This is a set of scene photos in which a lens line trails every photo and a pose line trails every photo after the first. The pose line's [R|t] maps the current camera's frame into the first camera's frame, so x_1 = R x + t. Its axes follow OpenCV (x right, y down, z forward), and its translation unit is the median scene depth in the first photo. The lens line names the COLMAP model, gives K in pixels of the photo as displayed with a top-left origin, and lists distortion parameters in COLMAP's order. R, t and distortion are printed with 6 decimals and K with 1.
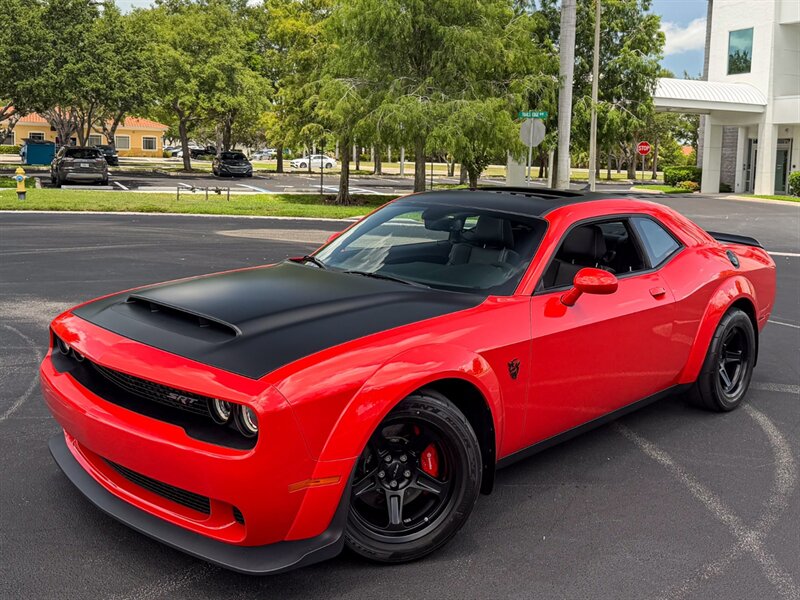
lens RADIAL K [[788.8, 0, 440.8], [0, 788.8, 227.9], [0, 0, 1]] dist [0.164200, -0.346573]
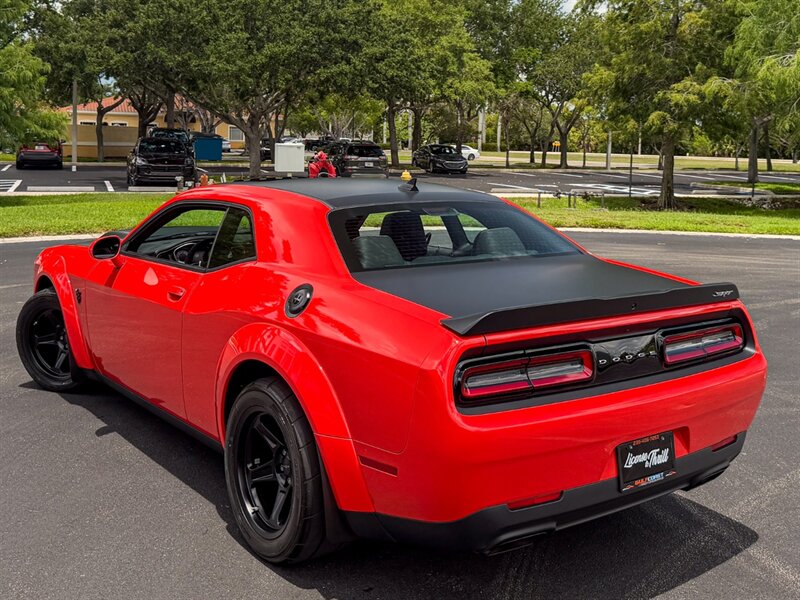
lens RADIAL K [[876.1, 0, 399.0], [0, 876.1, 180.1], [0, 0, 1]] dist [0.174443, -0.360687]
pose [[0.992396, -0.001206, -0.123080, -0.224898], [-0.004794, 0.998815, -0.048437, -0.011584], [0.122992, 0.048659, 0.991214, 0.050464]]
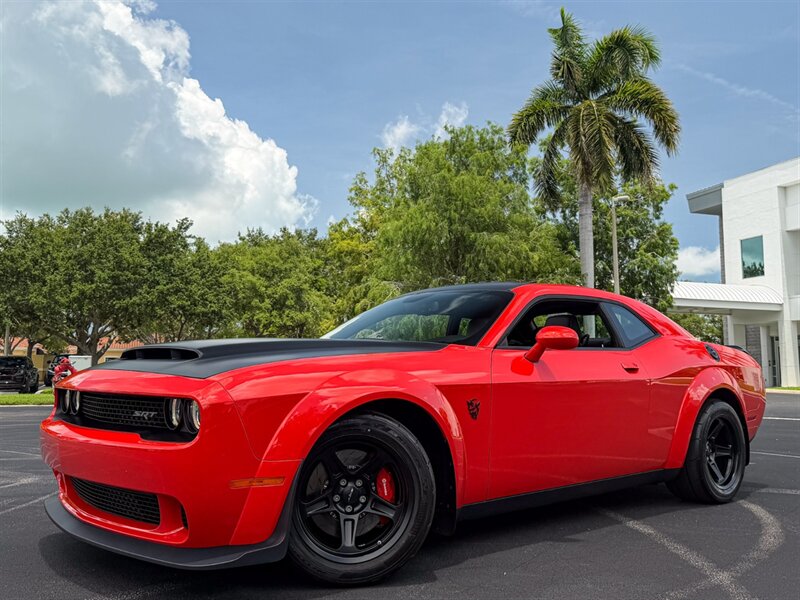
lens RADIAL K [[709.2, 0, 429.1], [0, 709.2, 285.3], [0, 0, 1]] dist [0.174604, -0.393649]
pose [[0.996053, -0.037485, -0.080459, 0.009886], [0.019777, 0.977388, -0.210526, 0.018461], [0.086531, 0.208104, 0.974272, 0.004580]]
